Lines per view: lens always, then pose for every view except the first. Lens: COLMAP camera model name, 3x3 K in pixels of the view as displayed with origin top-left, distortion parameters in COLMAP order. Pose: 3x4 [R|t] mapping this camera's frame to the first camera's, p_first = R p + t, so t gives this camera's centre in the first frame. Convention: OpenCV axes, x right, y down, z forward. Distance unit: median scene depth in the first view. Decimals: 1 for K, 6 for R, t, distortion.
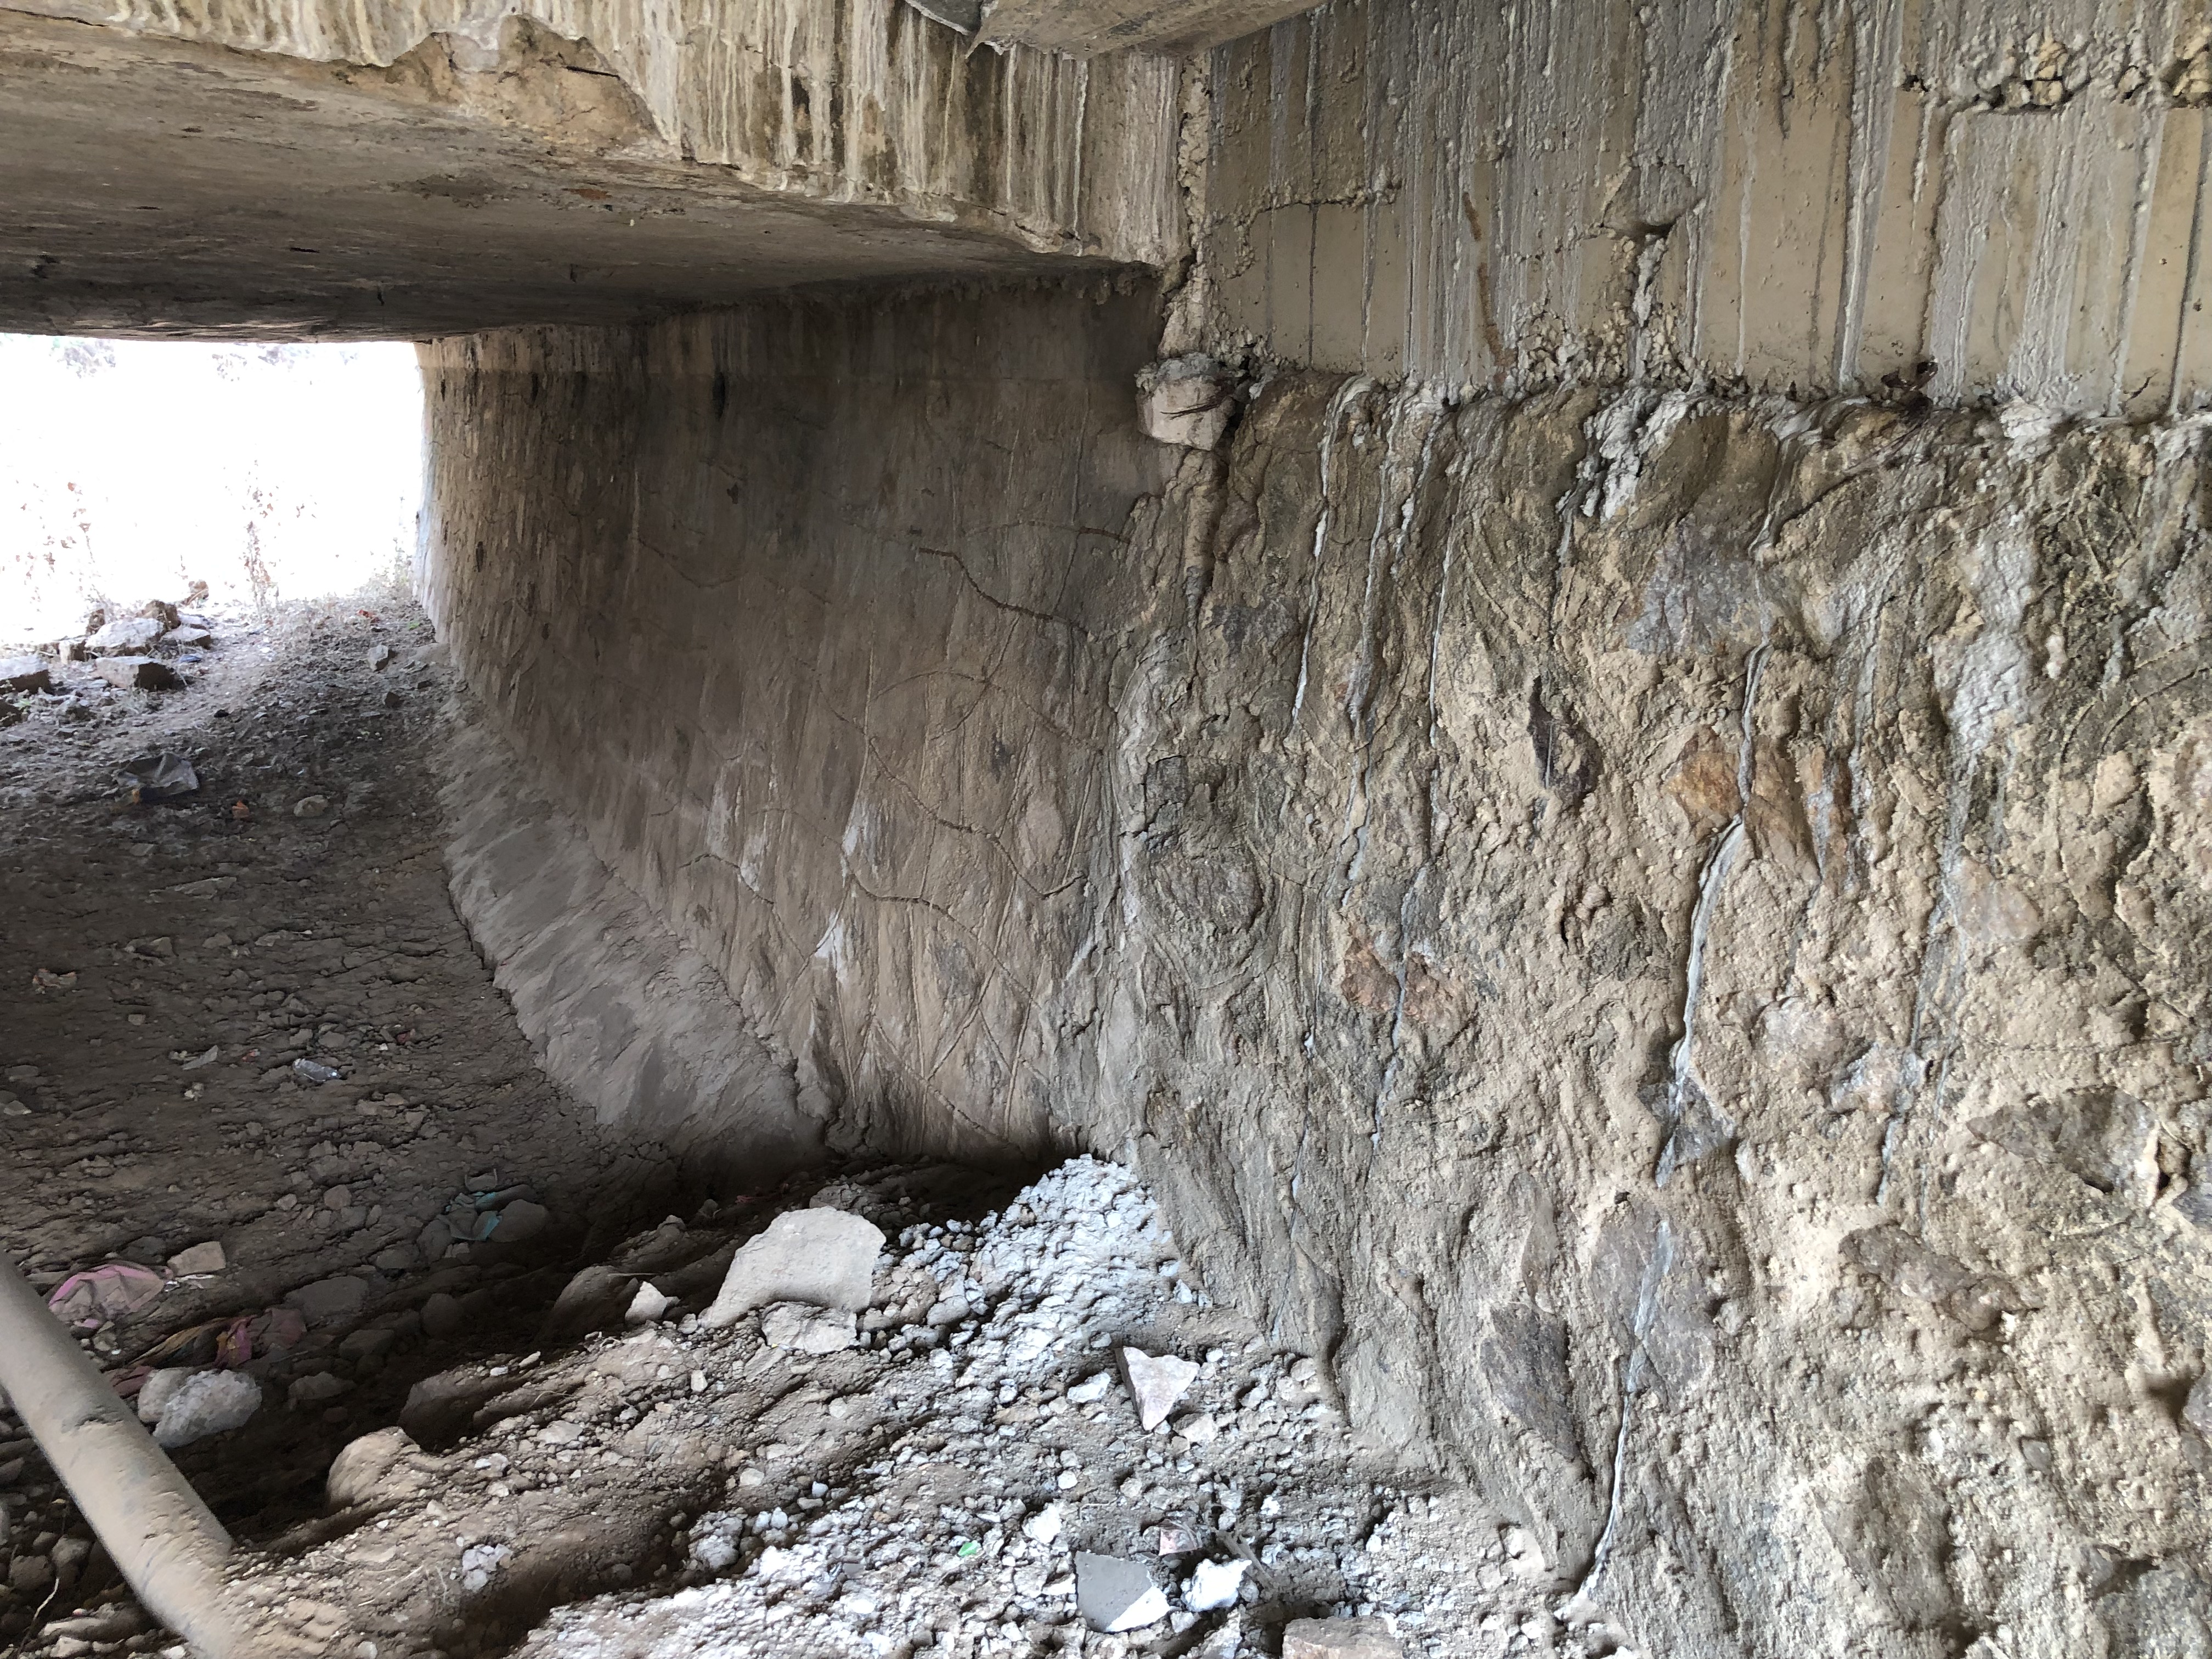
lens RADIAL K [[1817.7, 0, 1078.1], [0, 1817.7, 843.0], [0, 0, 1]] dist [0.035461, -0.038592]
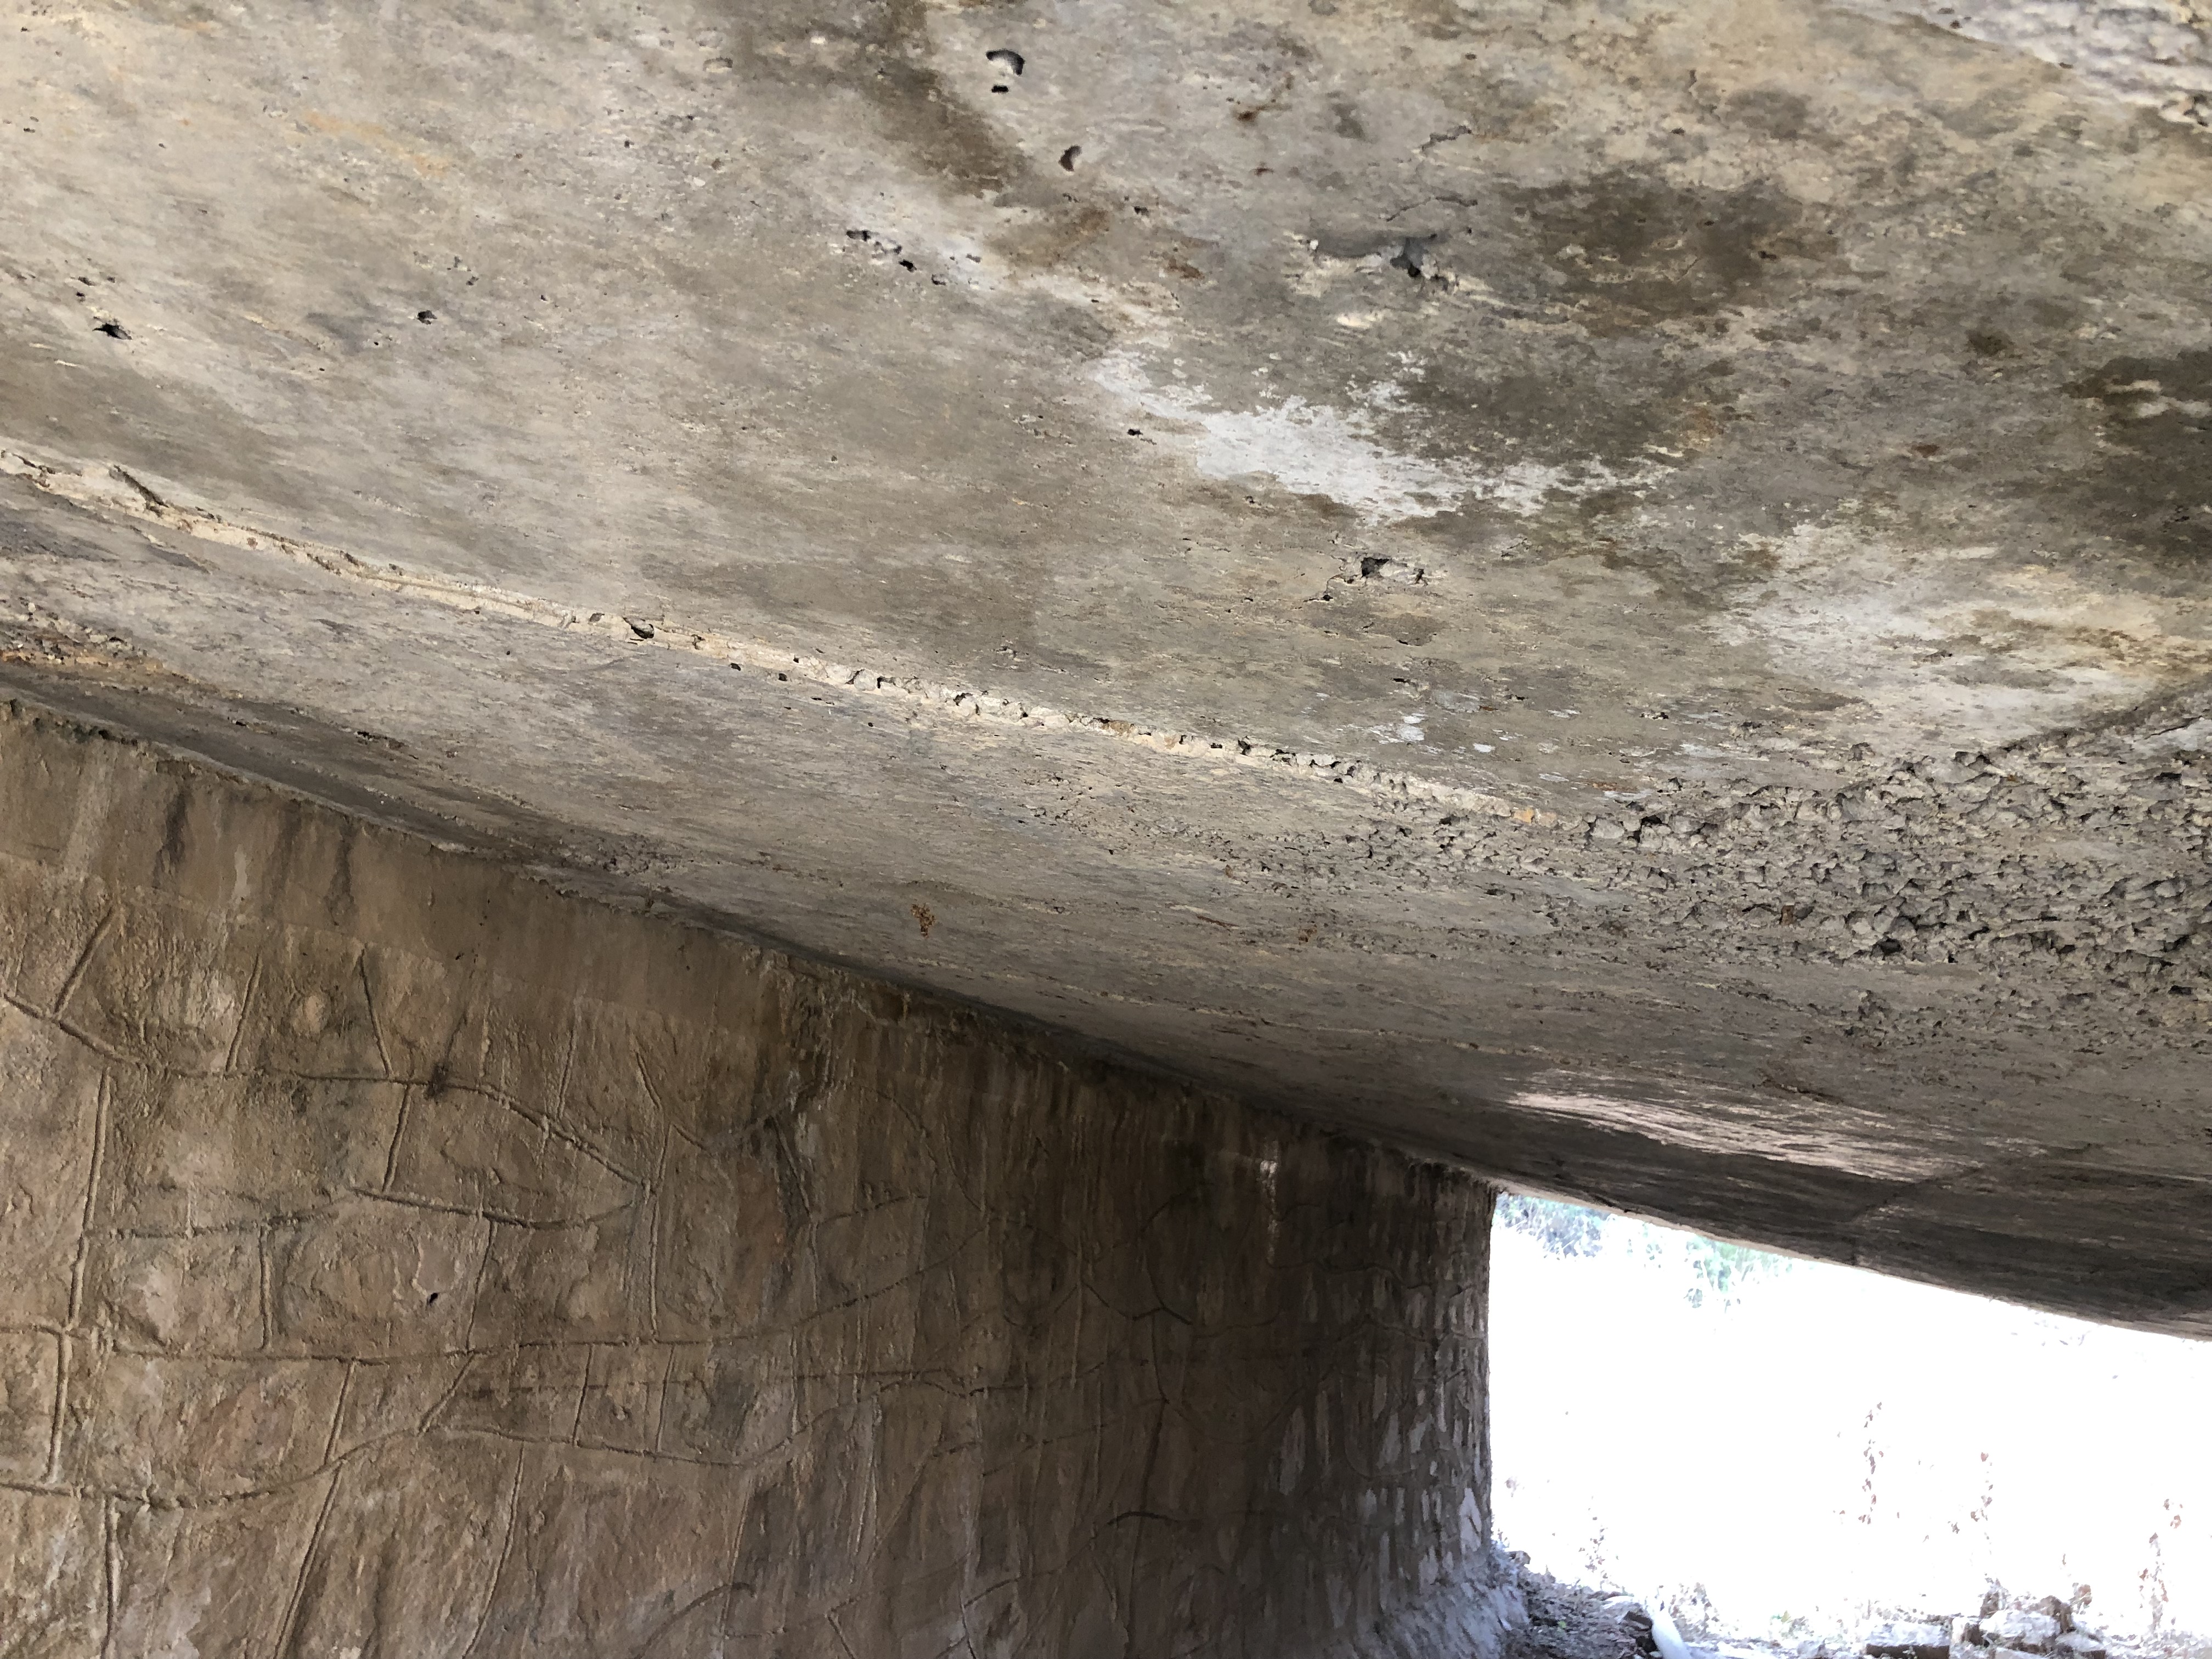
lens RADIAL K [[1817.7, 0, 1101.9], [0, 1817.7, 839.6], [0, 0, 1]] dist [0.035461, -0.038592]
pose [[0.649308, -0.049654, -0.758903, -0.144425], [-0.334811, 0.877303, -0.343861, 0.019367], [0.682863, 0.477361, 0.553015, -0.049618]]
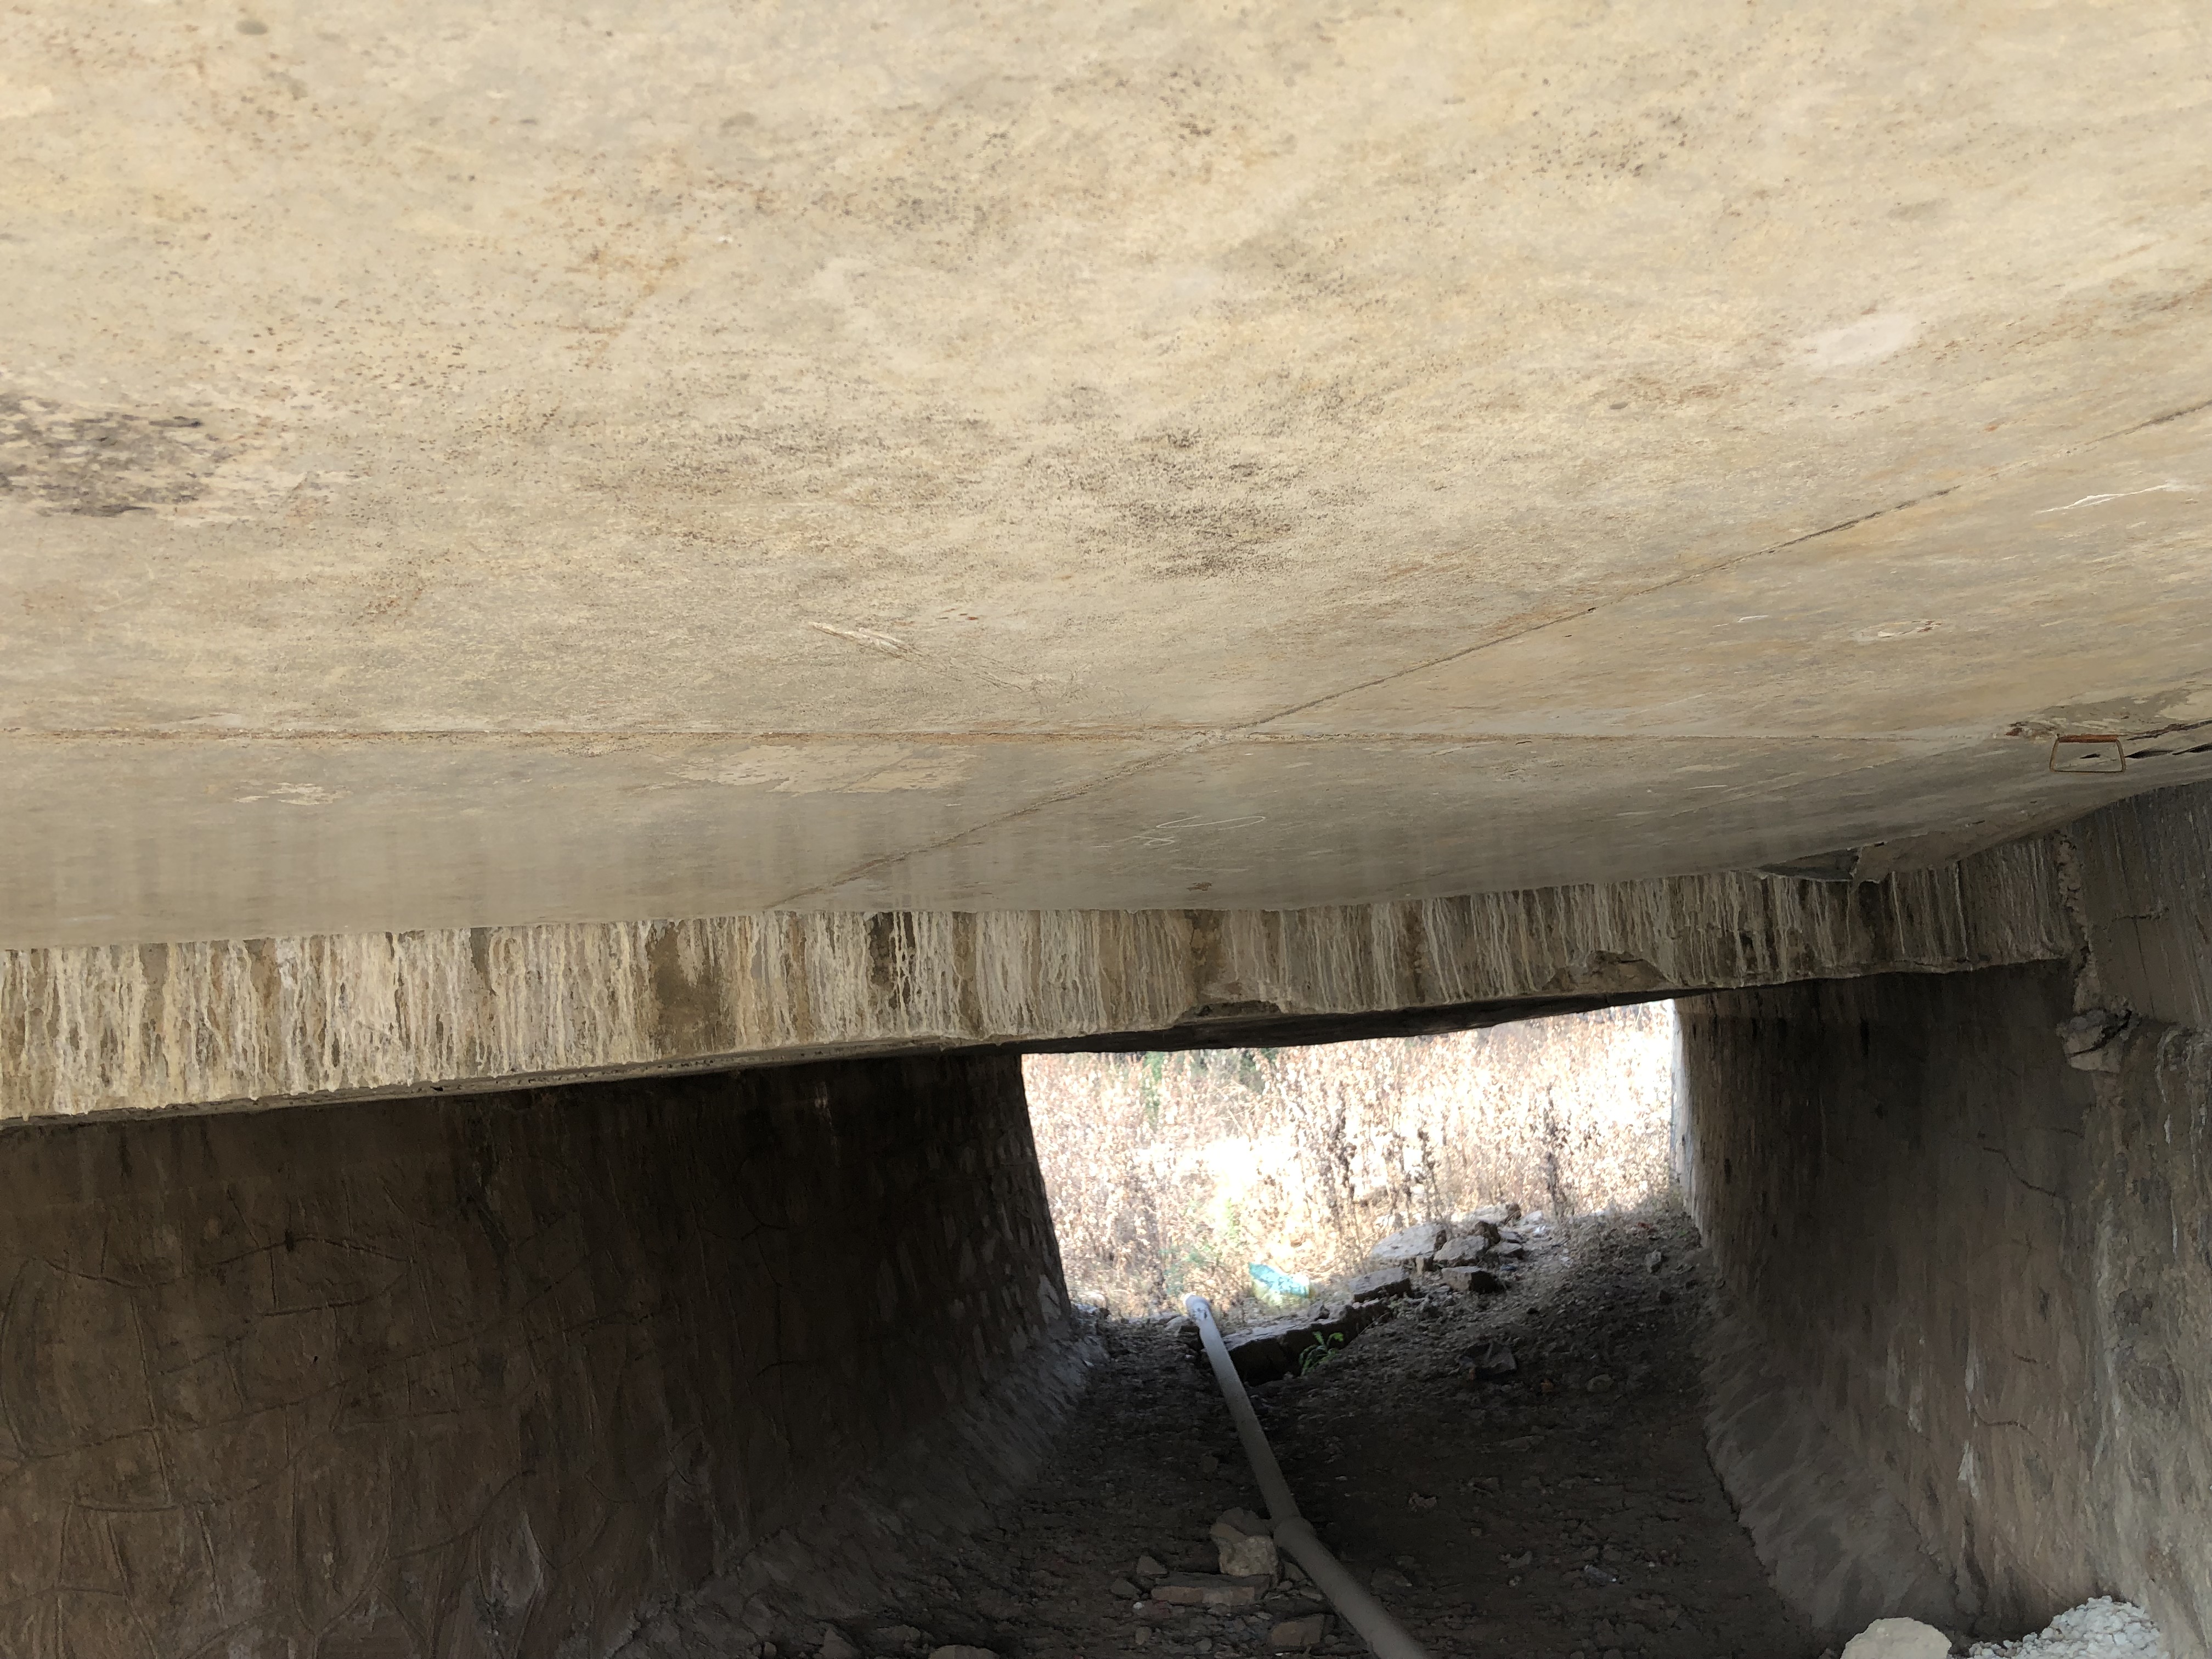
lens RADIAL K [[1817.7, 0, 1097.4], [0, 1817.7, 824.7], [0, 0, 1]] dist [0.035461, -0.038592]
pose [[0.782869, -0.175295, -0.596982, 0.139889], [-0.035403, 0.945386, -0.324025, 0.041308], [0.621178, 0.274804, 0.733908, -0.263564]]
